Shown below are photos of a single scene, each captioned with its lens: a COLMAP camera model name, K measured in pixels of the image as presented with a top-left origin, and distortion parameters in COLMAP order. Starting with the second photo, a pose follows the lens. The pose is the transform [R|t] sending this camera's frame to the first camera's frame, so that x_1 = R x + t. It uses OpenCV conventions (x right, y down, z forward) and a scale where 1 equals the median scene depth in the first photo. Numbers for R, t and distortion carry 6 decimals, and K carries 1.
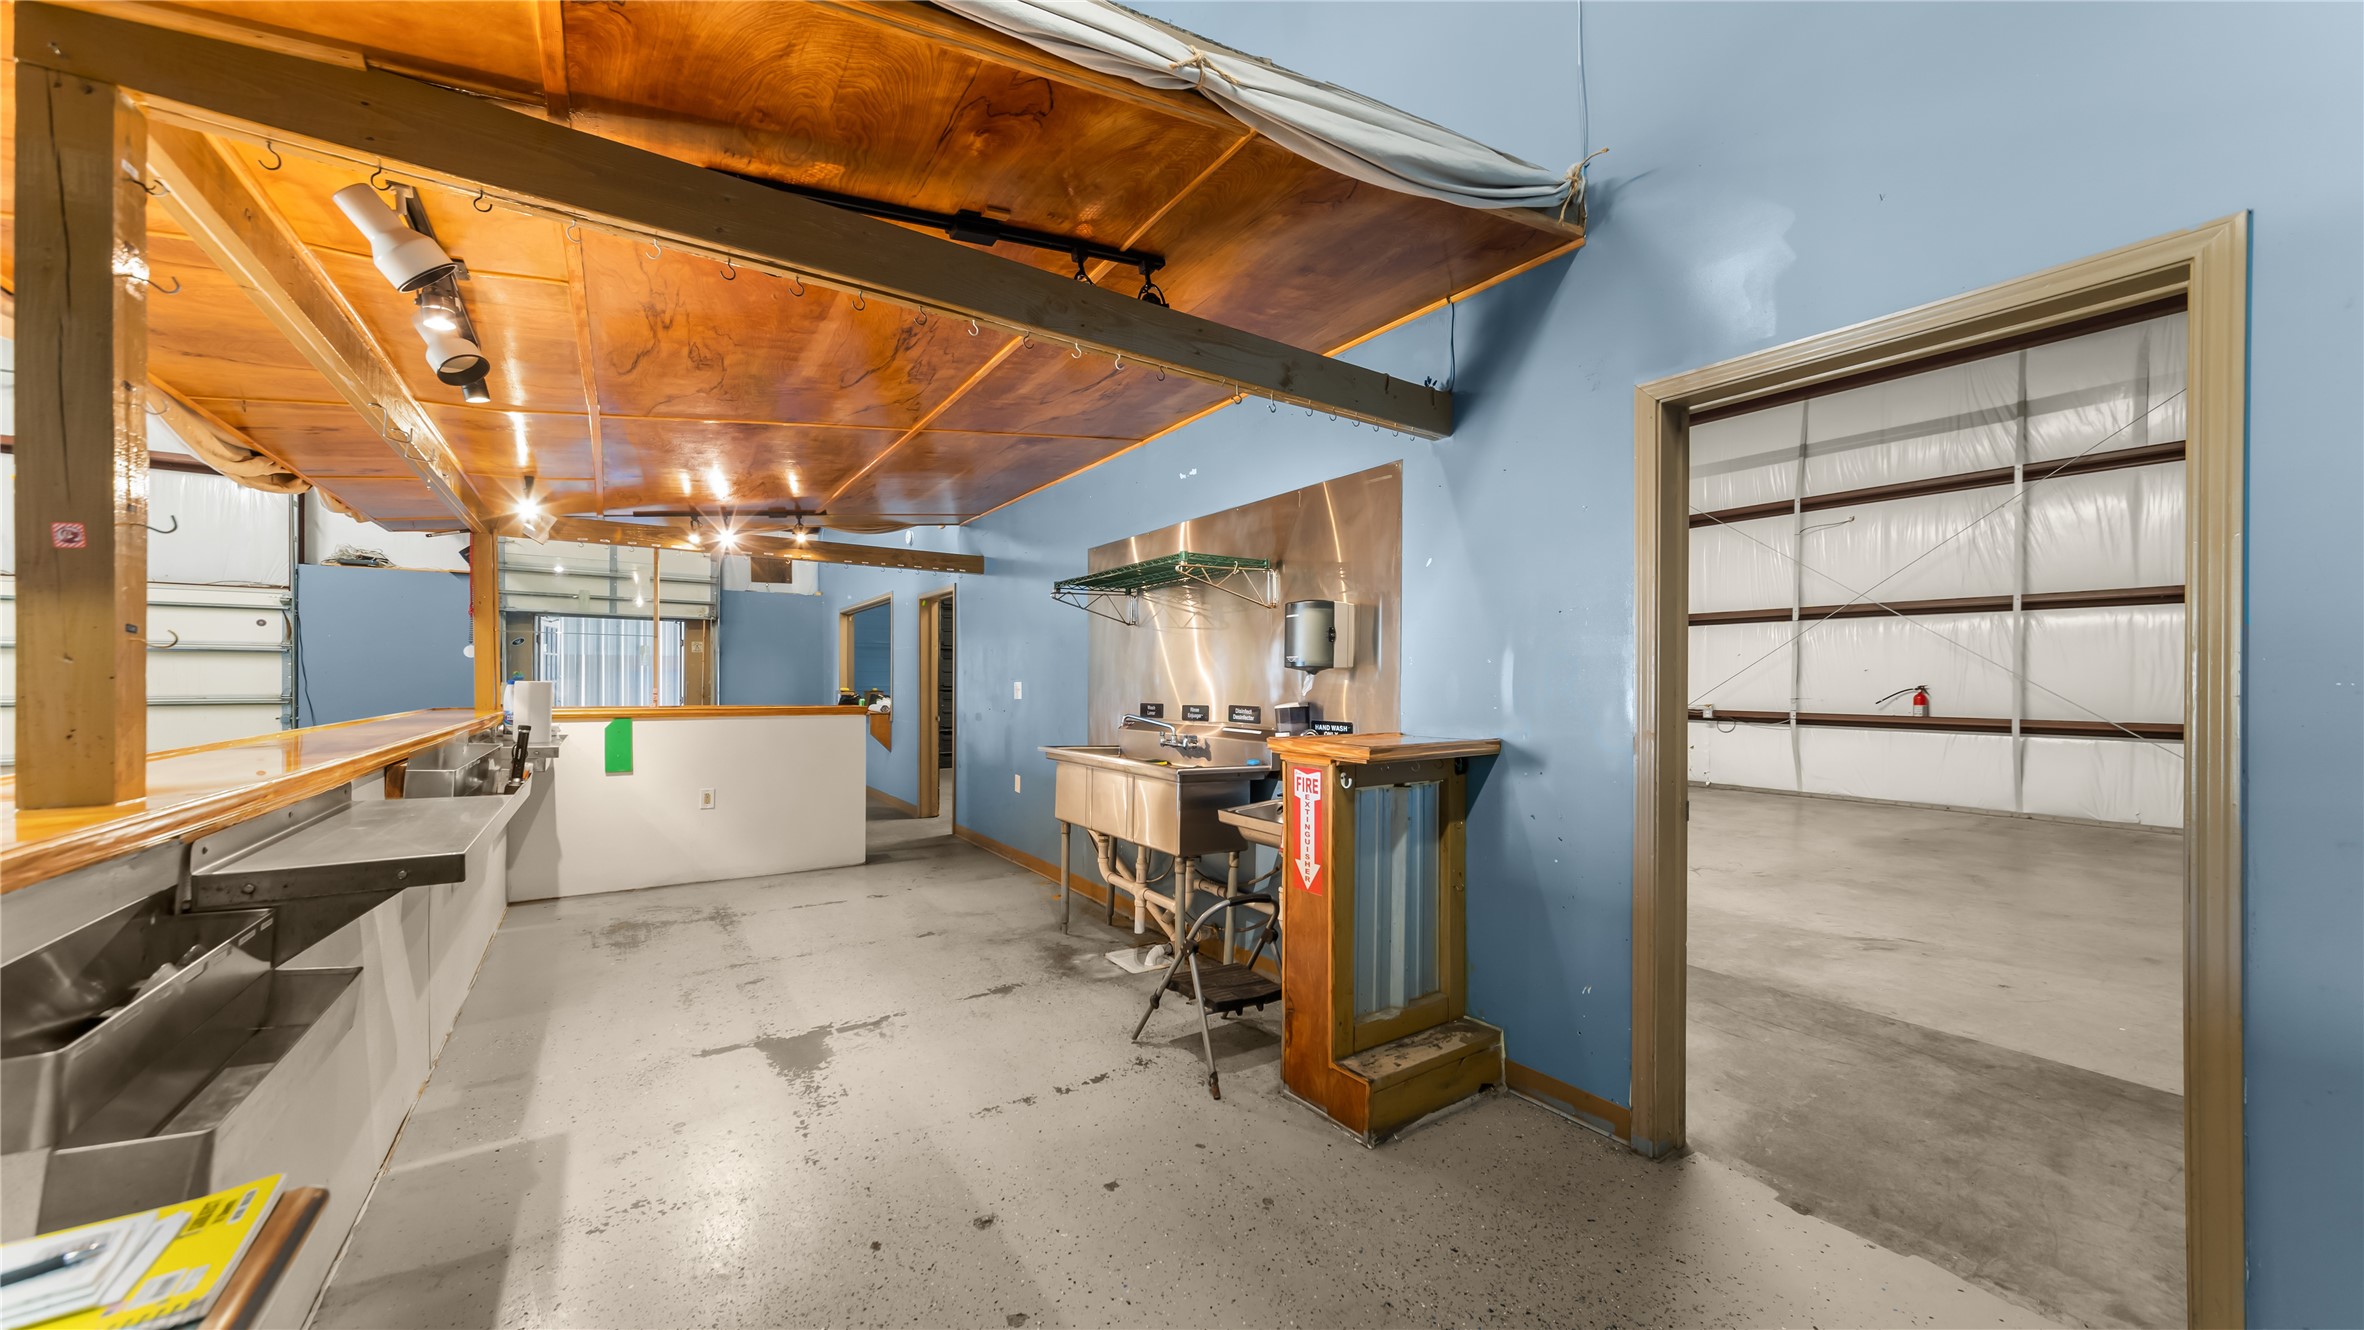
lens RADIAL K [[839.4, 0, 1174.6], [0, 839.4, 690.6], [0, 0, 1]] dist [-0.001431, 0.000772]
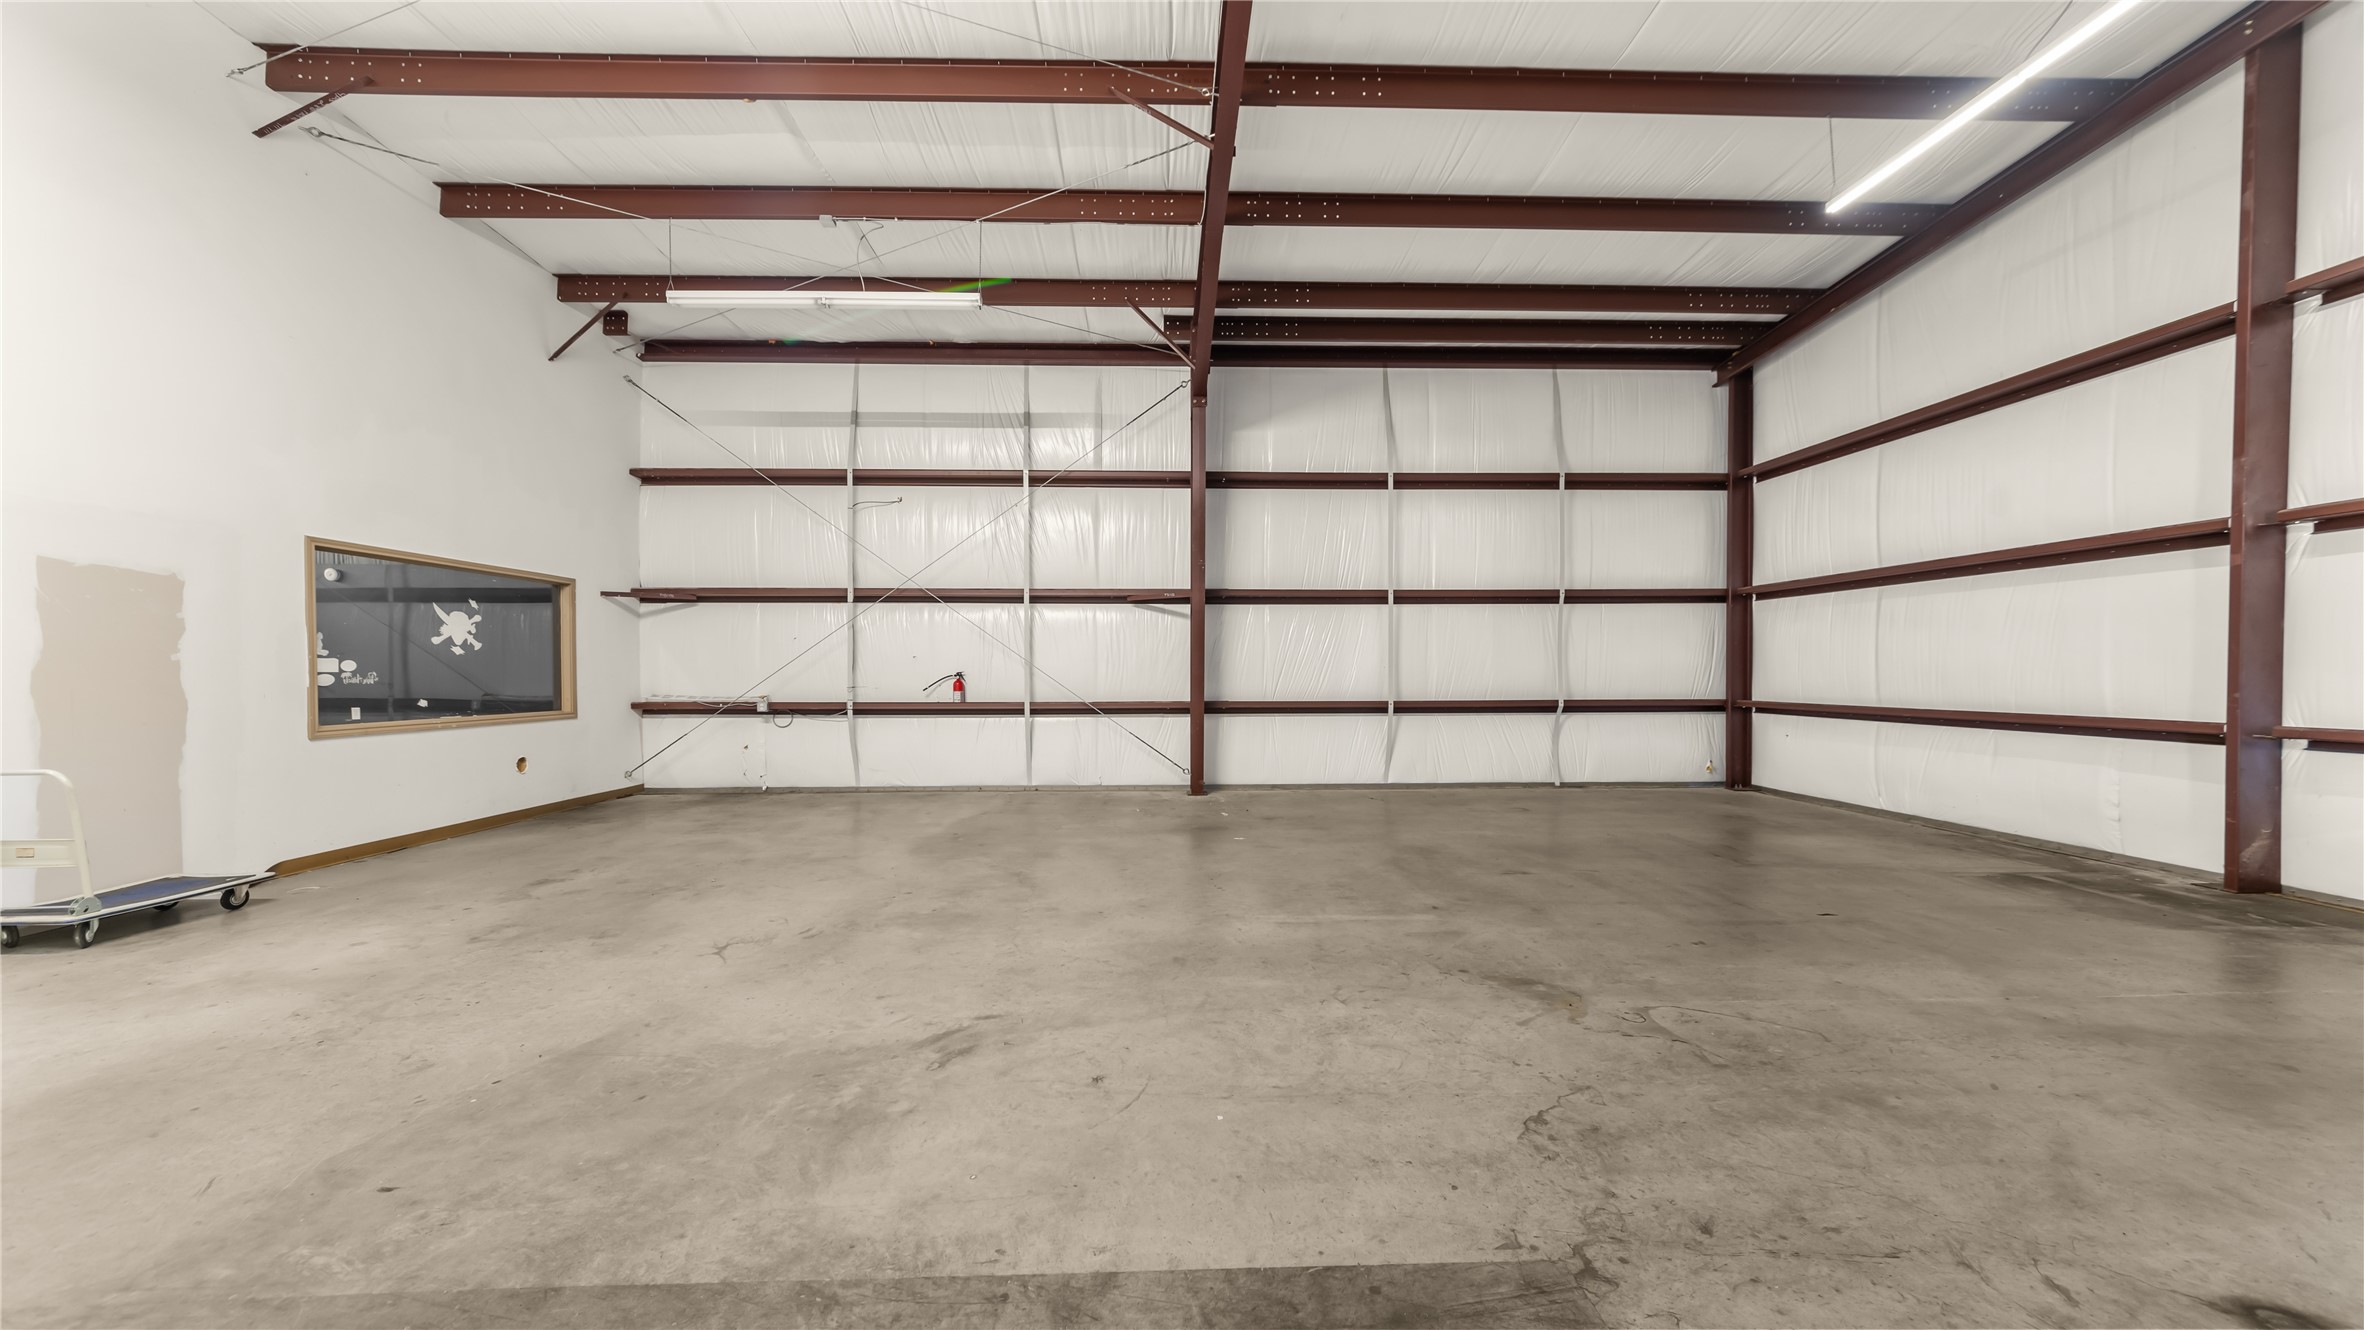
lens RADIAL K [[839.4, 0, 1194.1], [0, 839.4, 680.5], [0, 0, 1]] dist [-0.001431, 0.000772]
pose [[0.522854, -0.012791, 0.852327, 0.183655], [0.012679, 0.999893, 0.007228, 0.000660], [-0.852328, 0.007027, 0.522960, 0.240877]]
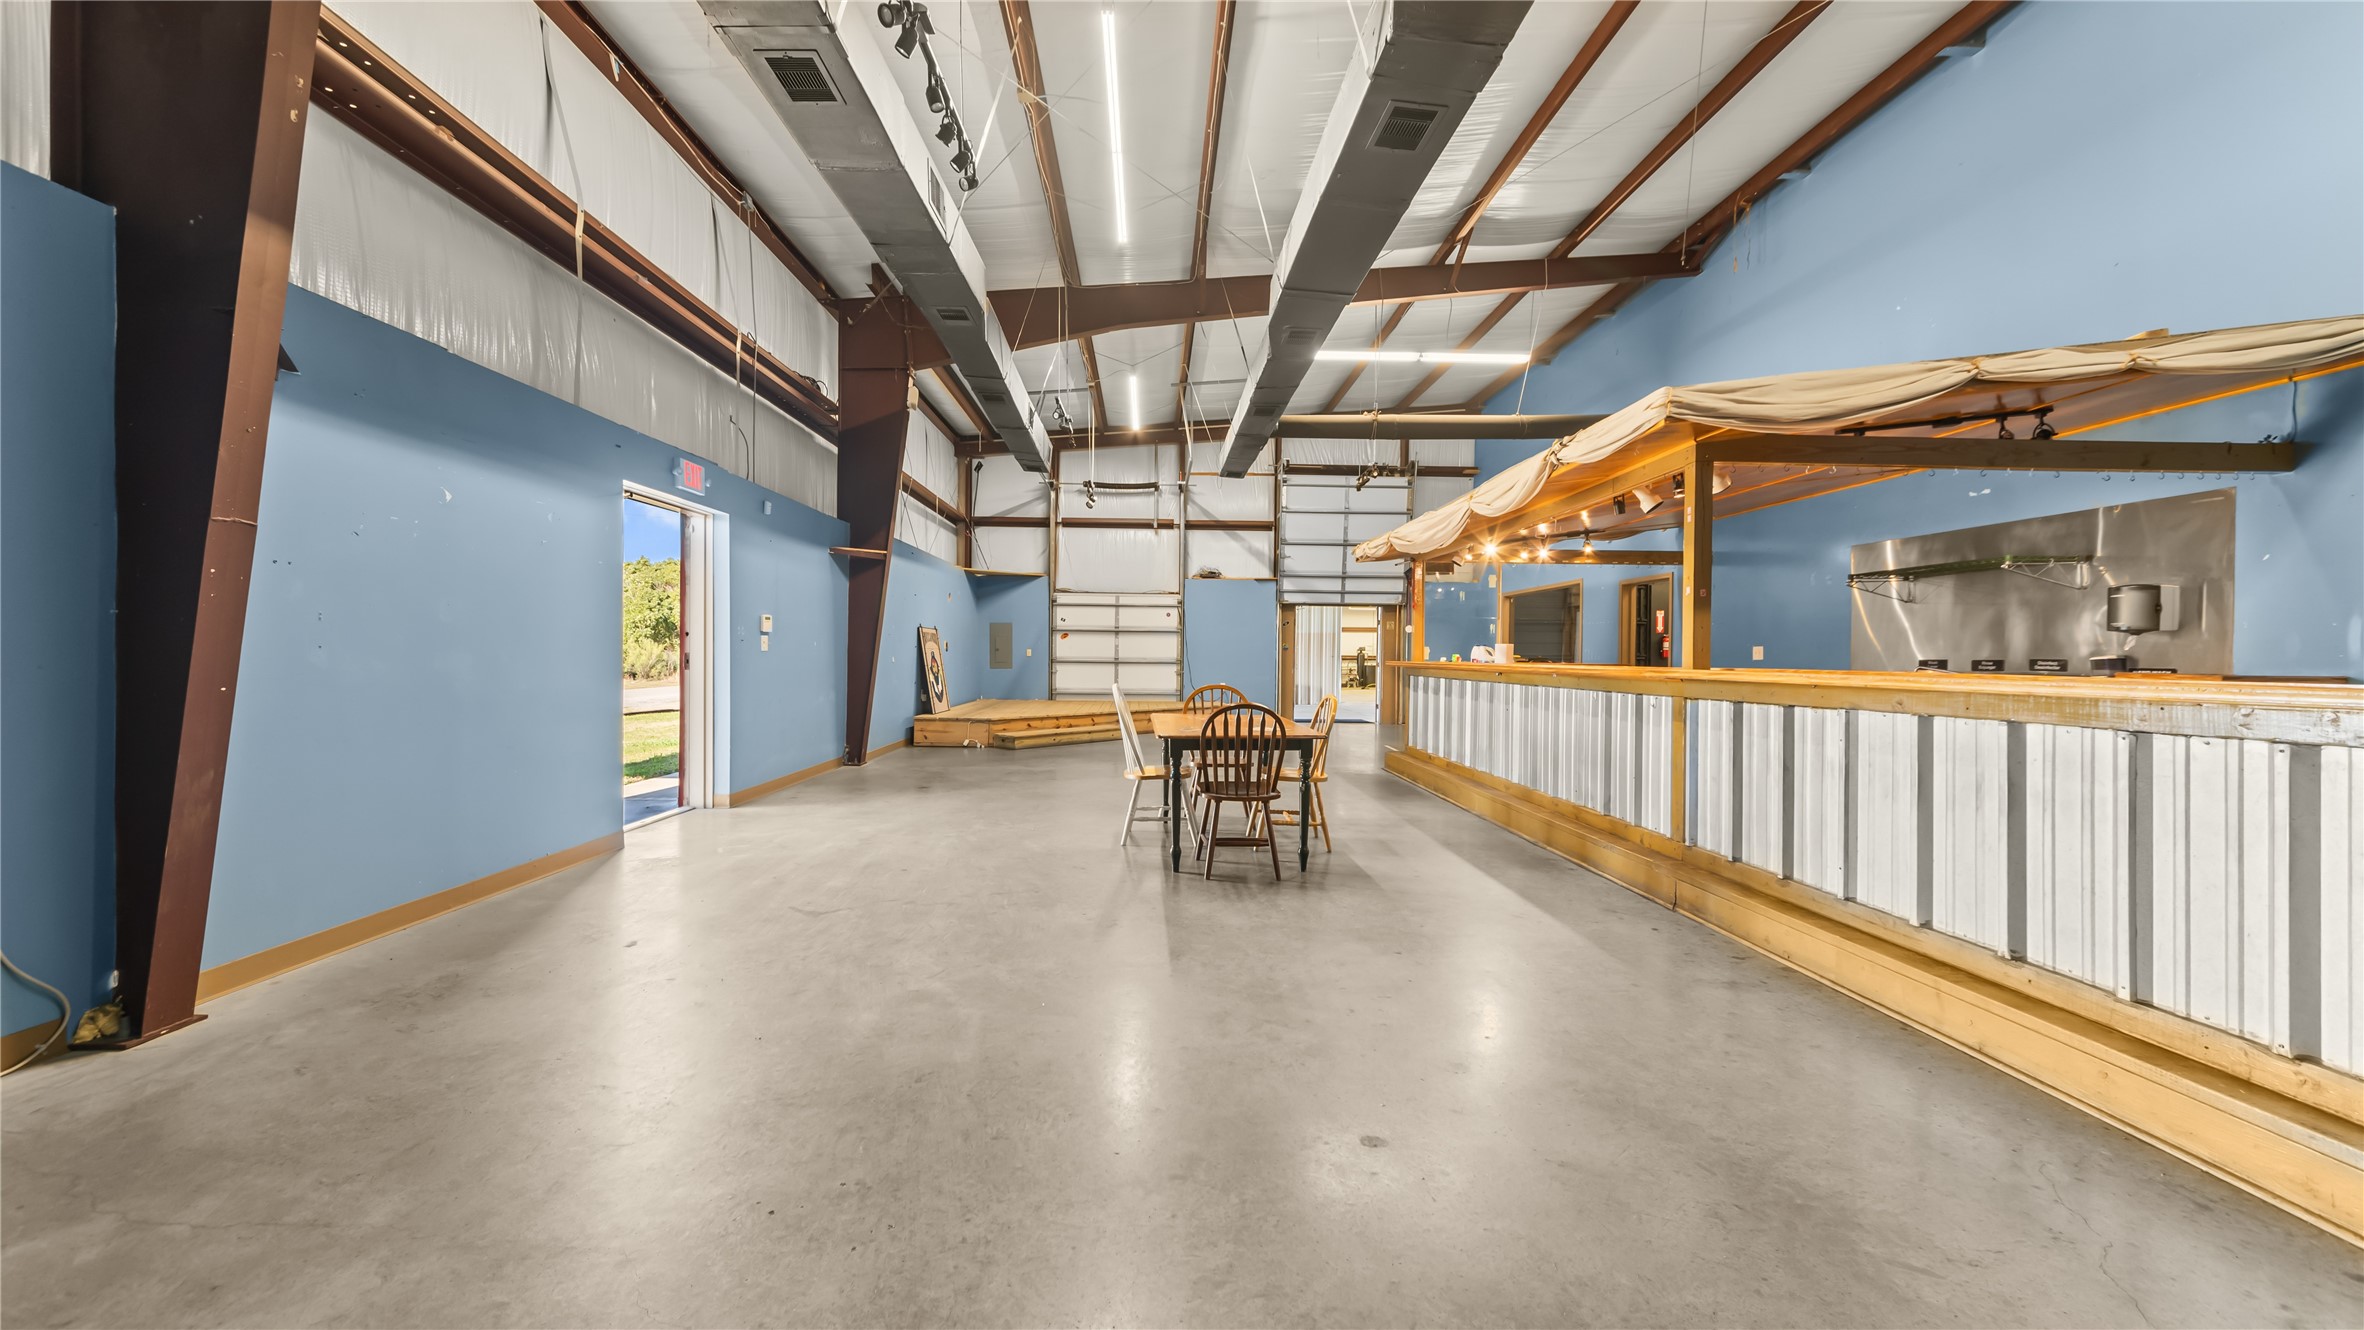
lens RADIAL K [[839.4, 0, 1179.0], [0, 839.4, 665.9], [0, 0, 1]] dist [-0.001431, 0.000772]
pose [[0.847227, 0.009945, -0.531137, -0.184402], [-0.010299, 0.999944, 0.002294, 0.018832], [0.531130, 0.003527, 0.847283, -0.440286]]
